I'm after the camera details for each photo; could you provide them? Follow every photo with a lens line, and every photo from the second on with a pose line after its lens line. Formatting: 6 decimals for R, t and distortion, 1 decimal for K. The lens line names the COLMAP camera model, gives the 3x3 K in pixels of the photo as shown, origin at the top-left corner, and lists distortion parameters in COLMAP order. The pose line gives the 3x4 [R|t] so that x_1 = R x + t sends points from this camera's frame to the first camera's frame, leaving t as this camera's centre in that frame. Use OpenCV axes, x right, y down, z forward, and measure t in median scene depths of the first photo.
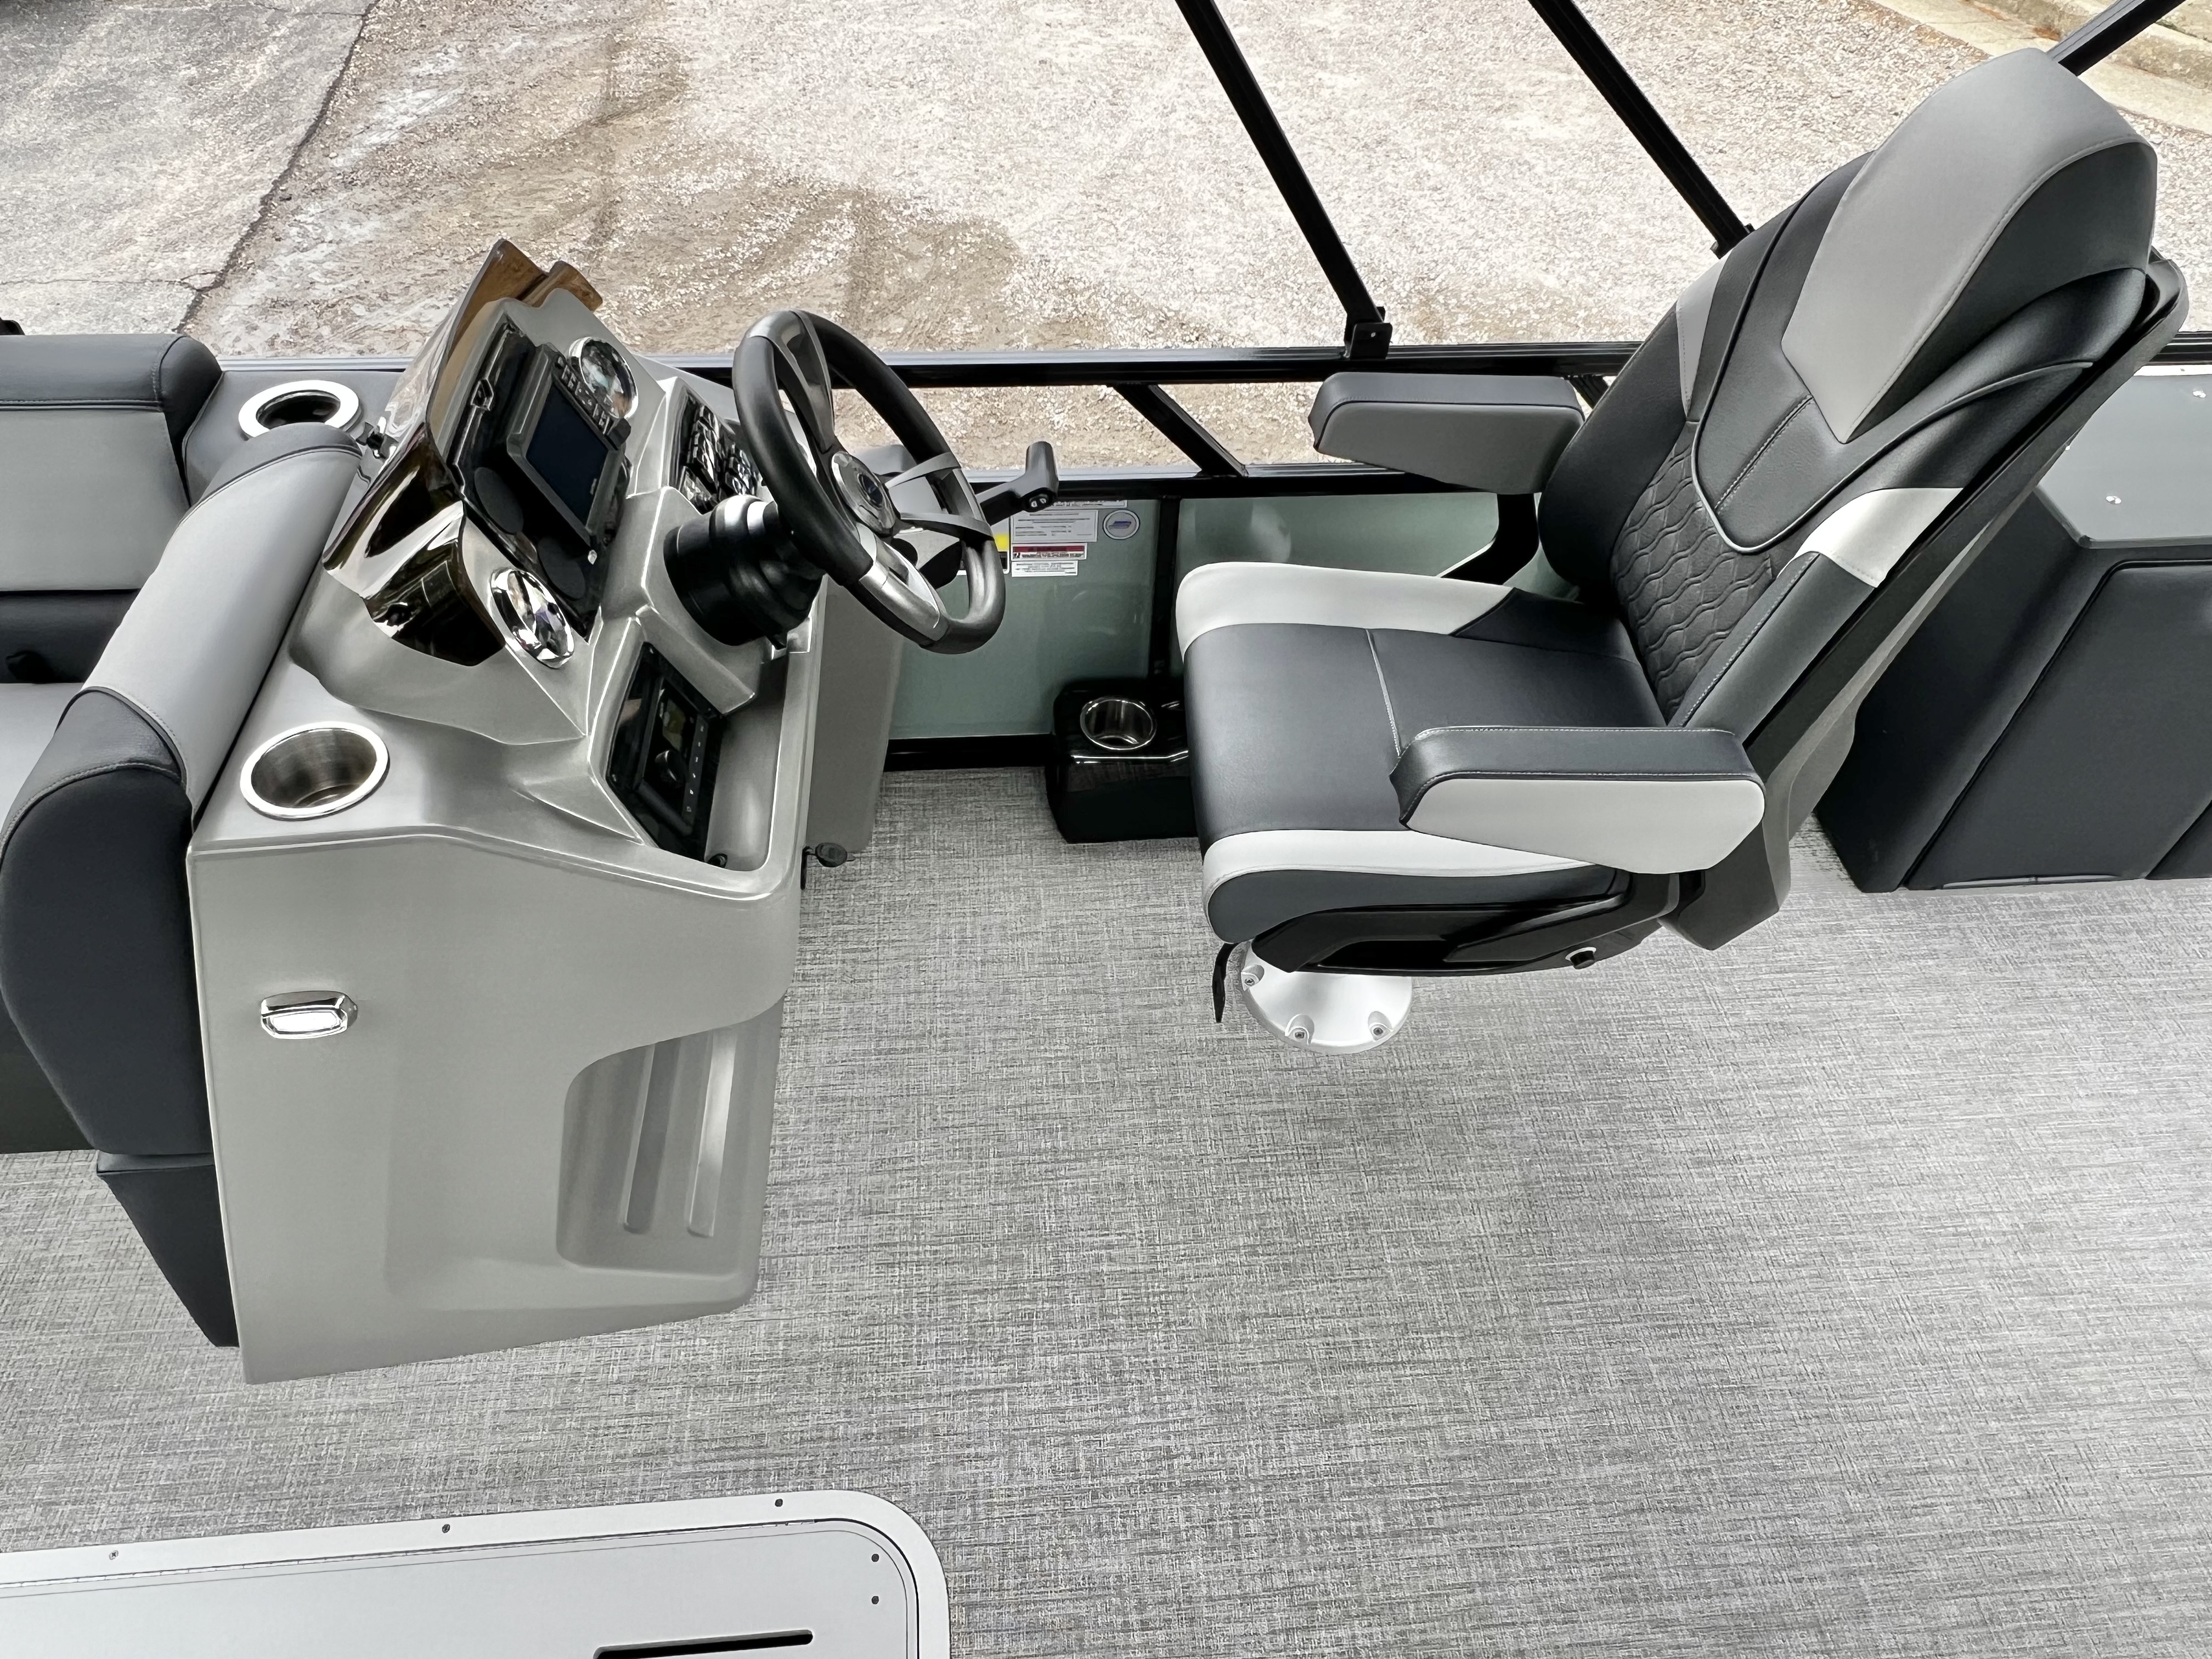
lens RADIAL K [[1480.7, 0, 1092.5], [0, 1480.7, 832.5], [0, 0, 1]] dist [0.002159, -0.001444]
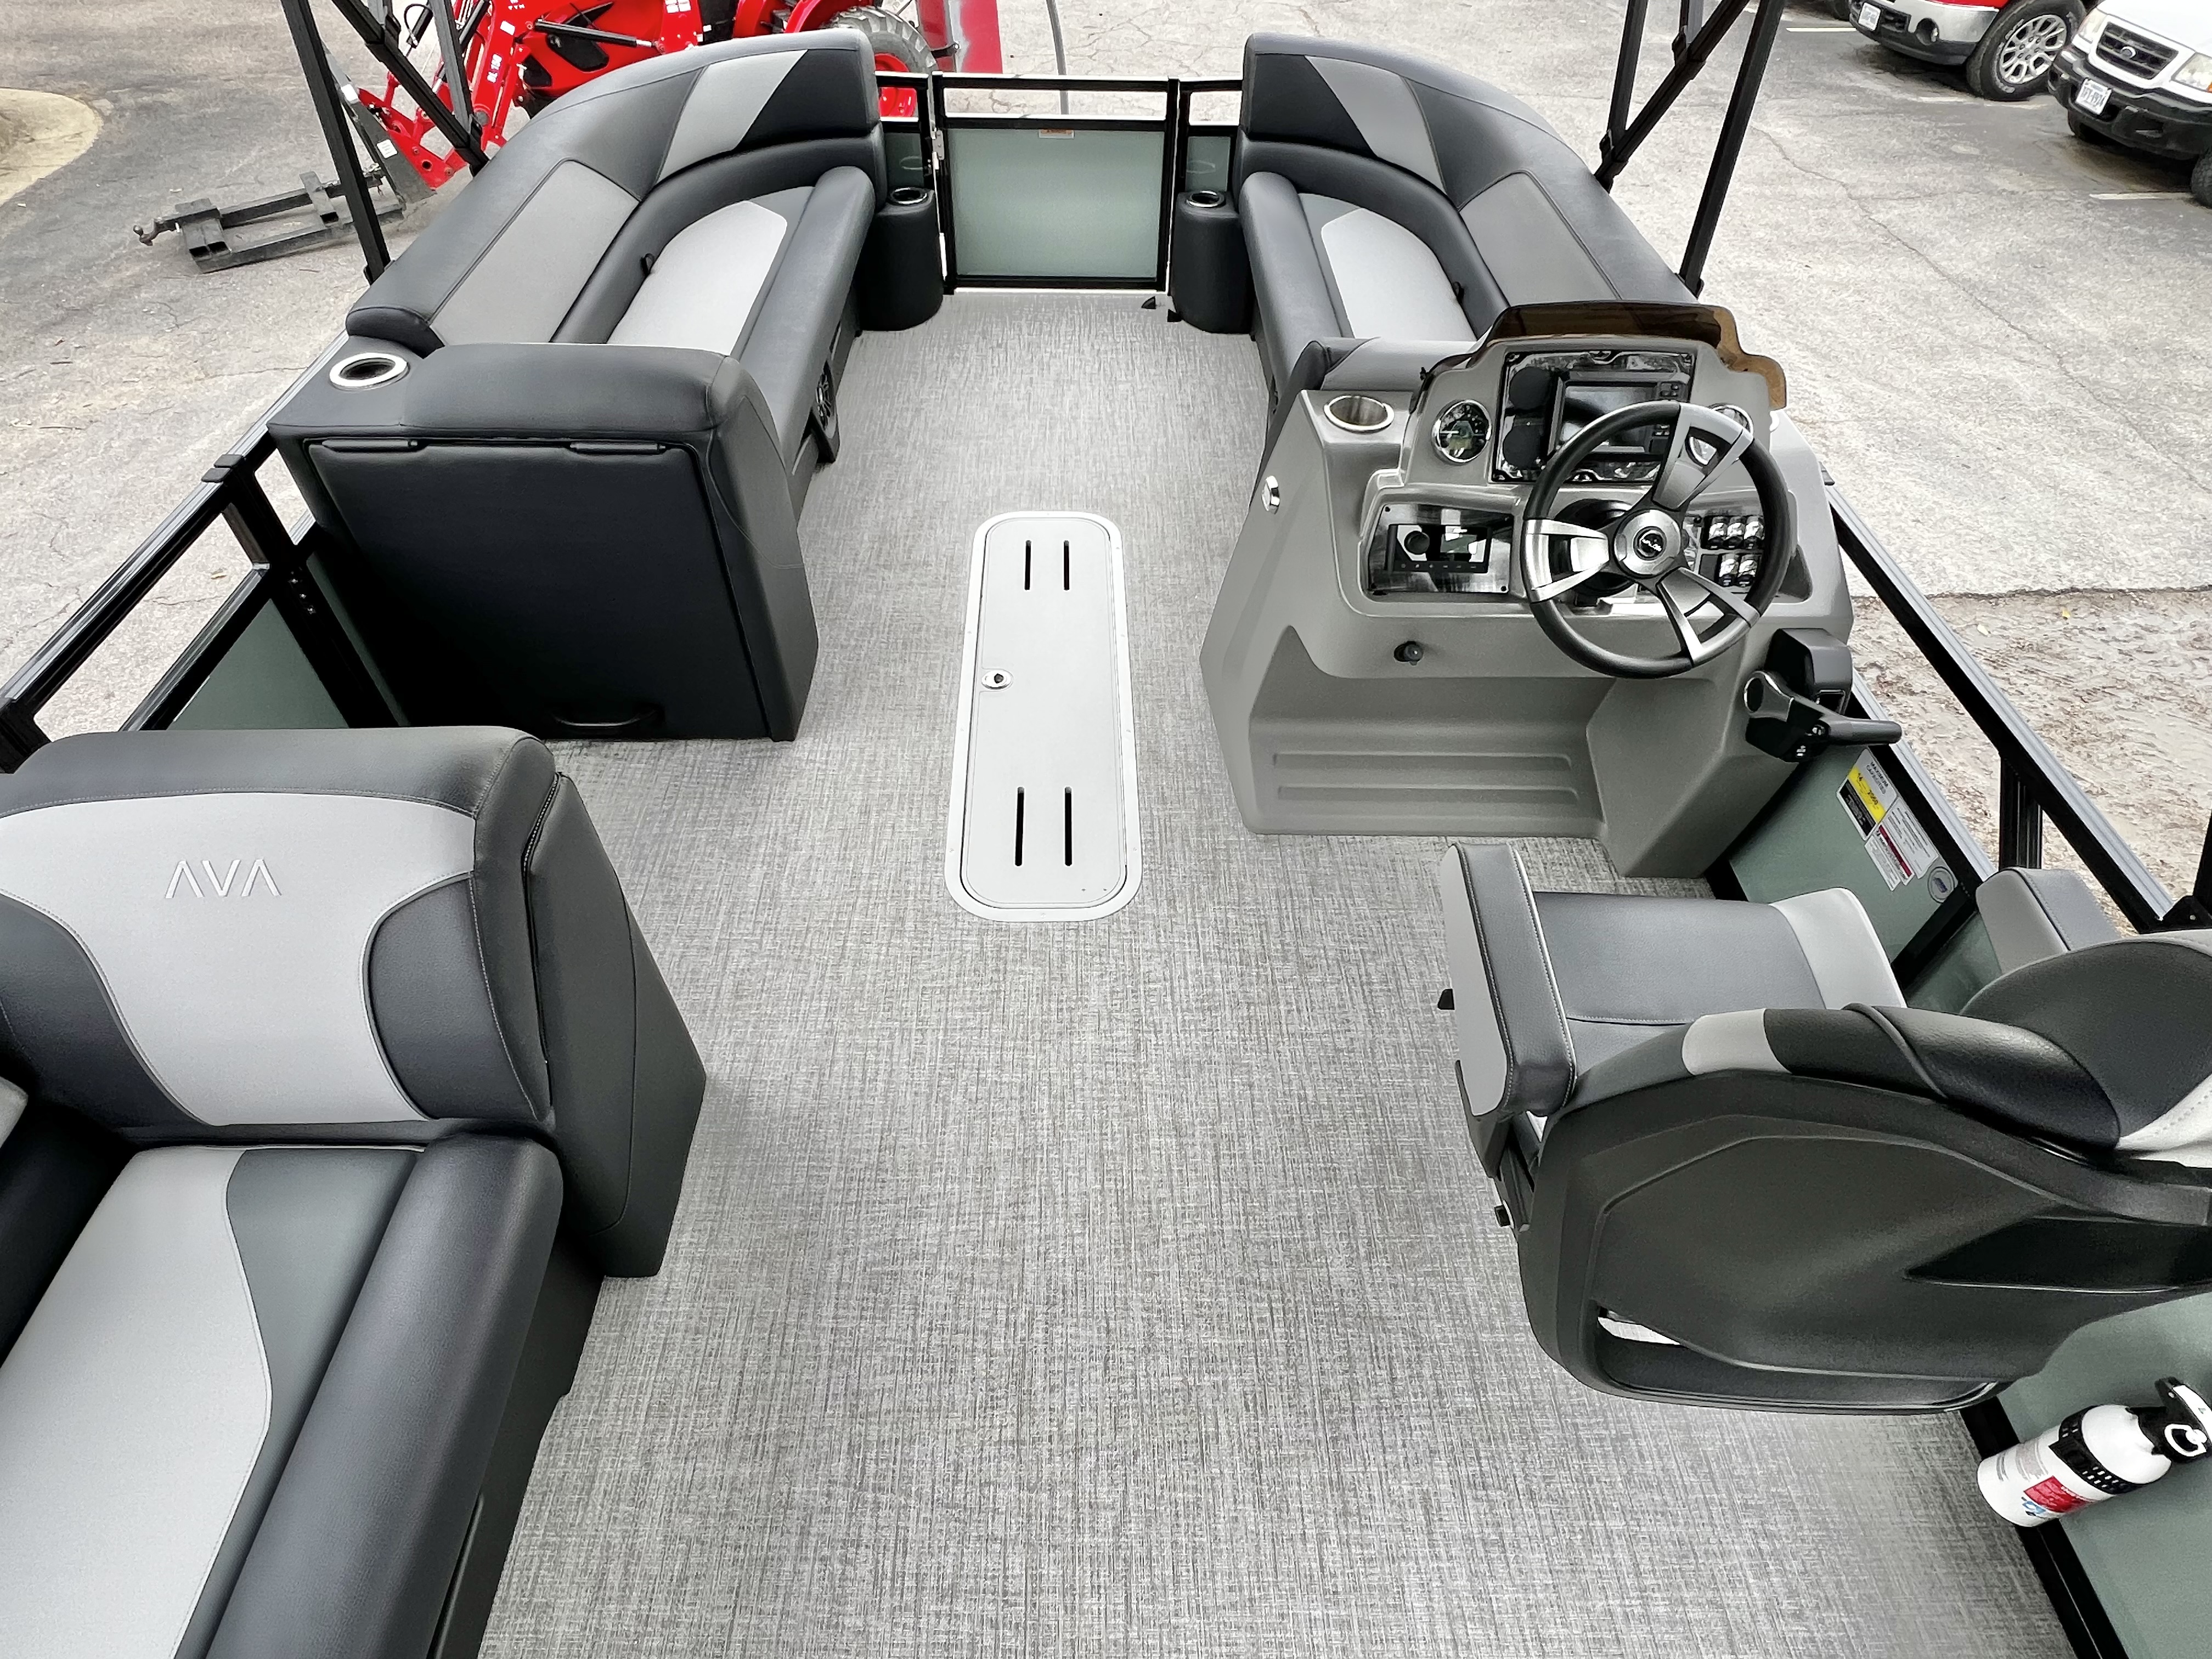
lens RADIAL K [[1158.6, 0, 1097.4], [0, 1158.6, 836.3], [0, 0, 1]] dist [-0.002362, 0.000487]
pose [[-0.066543, 0.719741, -0.691047, 0.167066], [-0.735988, 0.432234, 0.521052, -0.058834], [0.673716, 0.543274, 0.500959, 0.049292]]
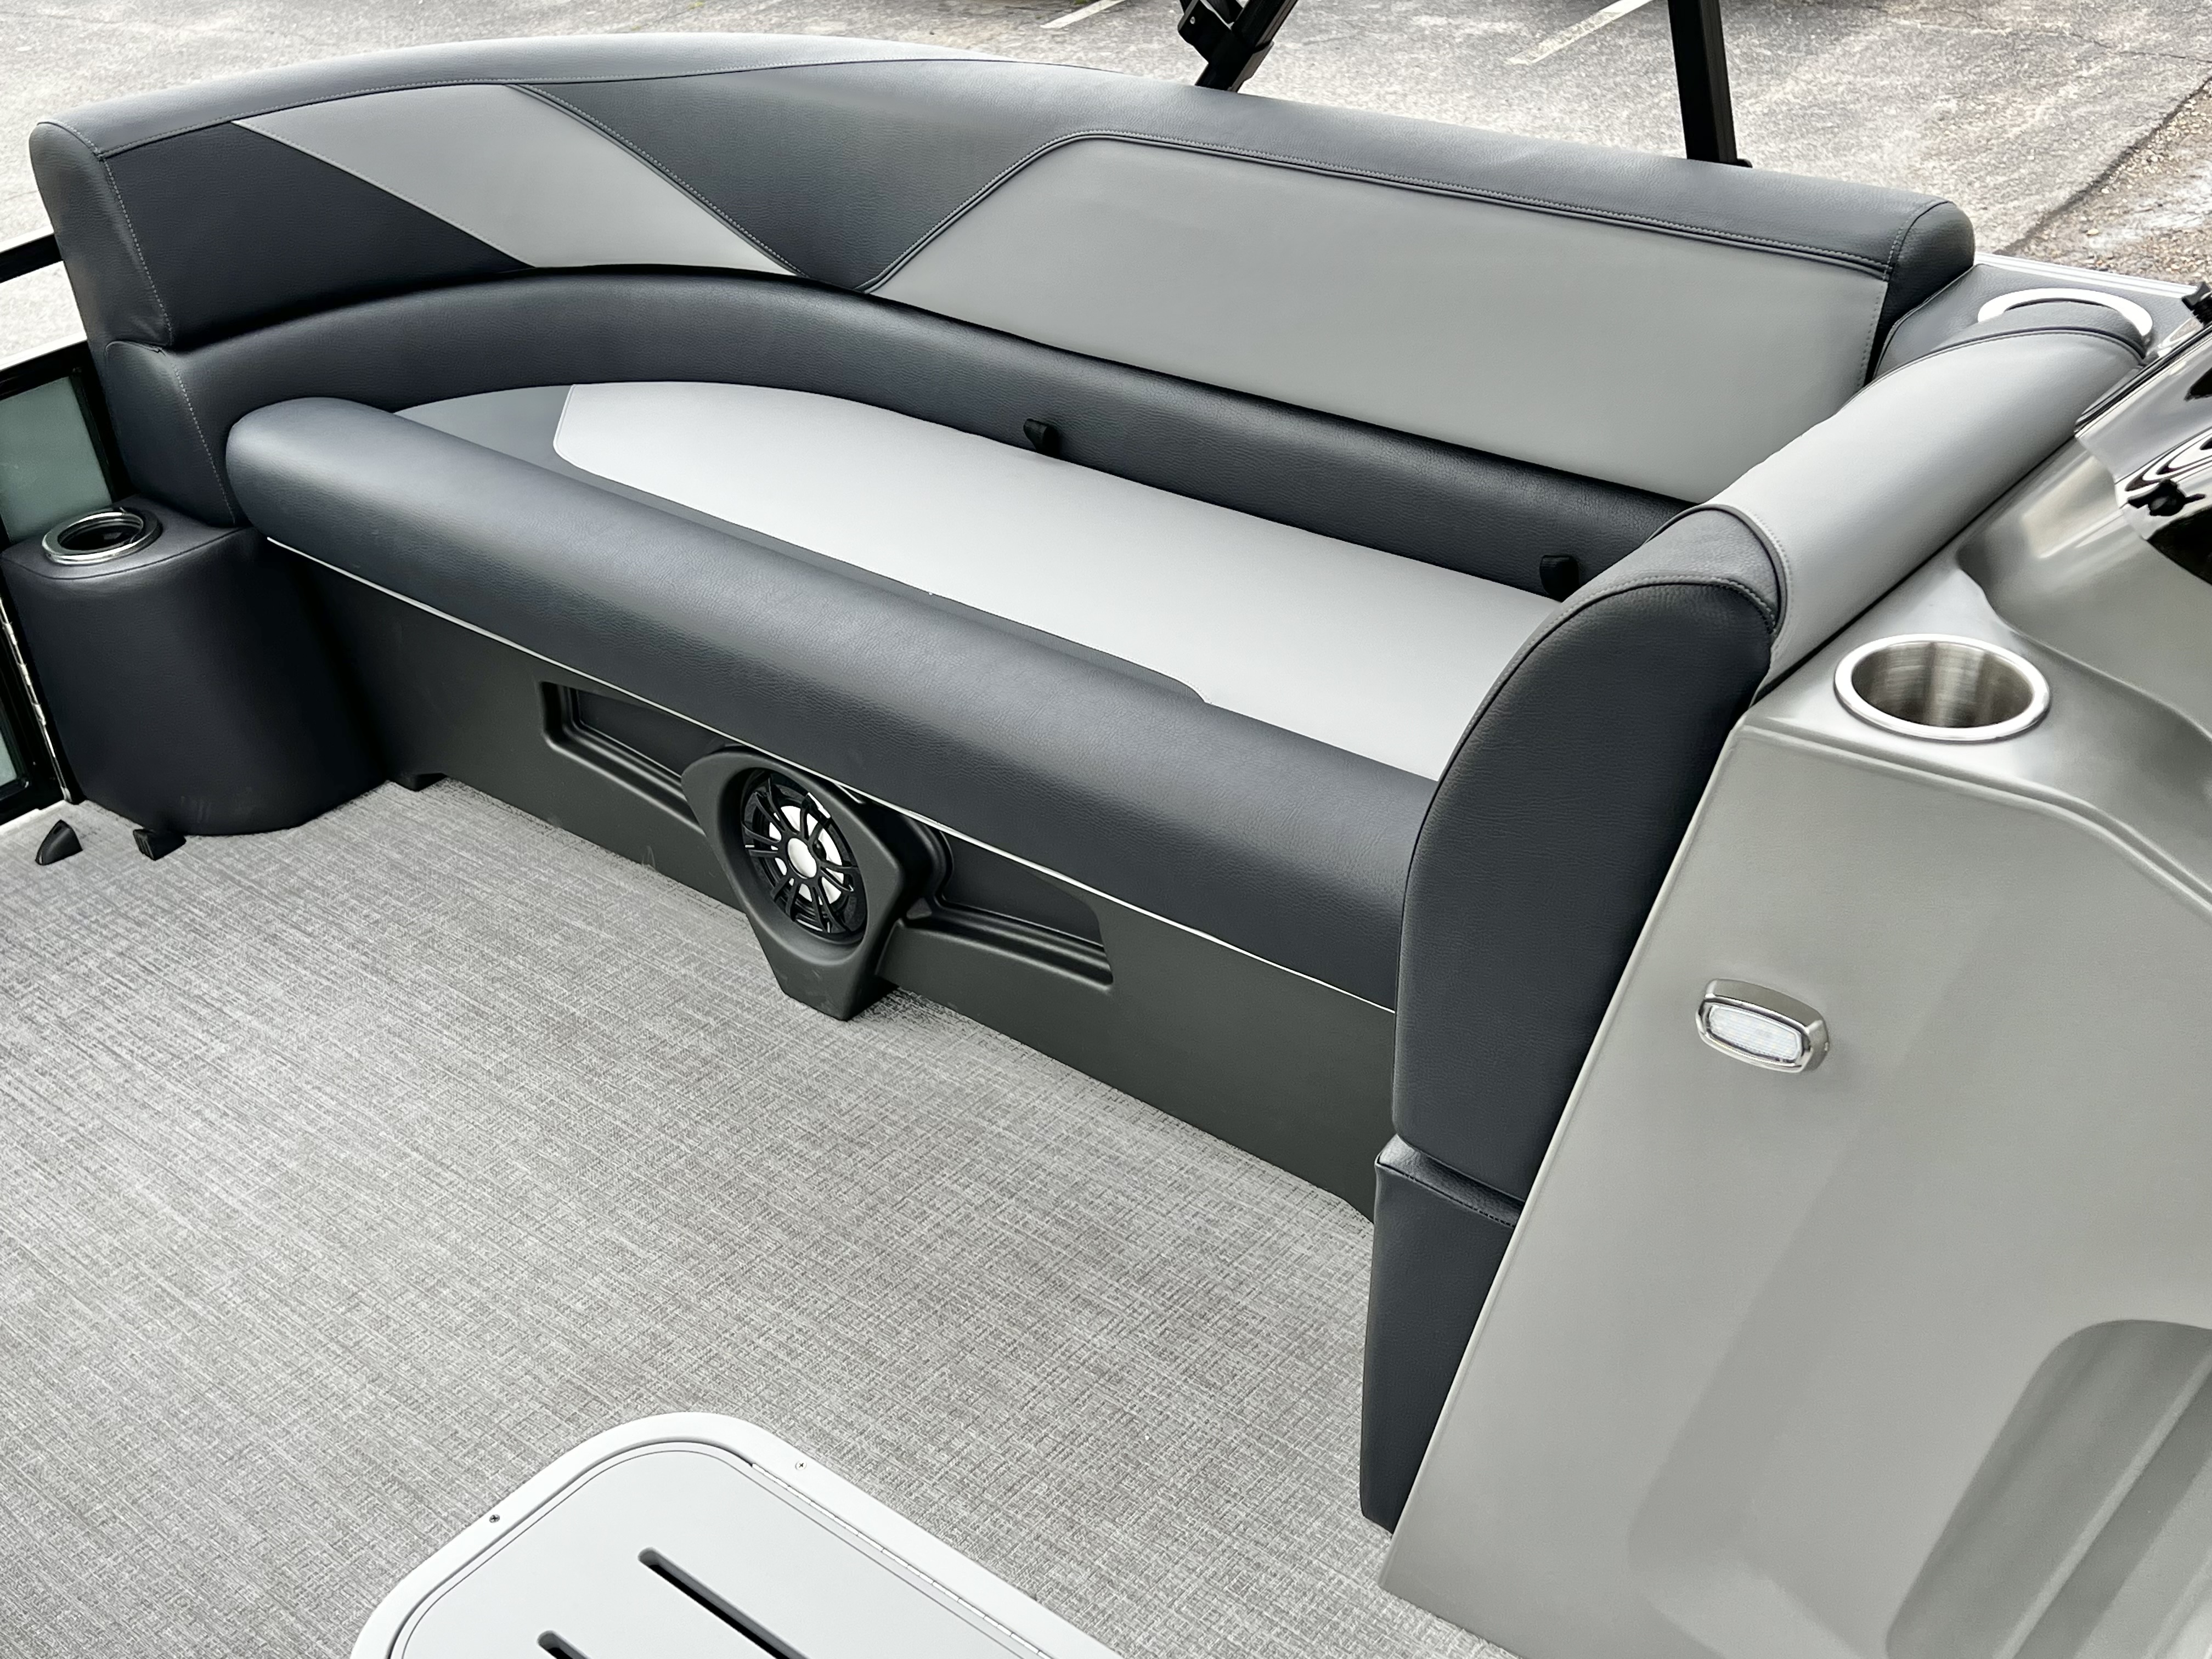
lens RADIAL K [[2439.1, 0, 1133.1], [0, 2439.1, 834.8], [0, 0, 1]] dist [0.136704, -0.259239]
pose [[0.697796, 0.304826, -0.648199, -0.006638], [-0.443606, 0.894411, -0.056938, 0.041023], [0.562401, 0.327276, 0.759339, -0.004245]]
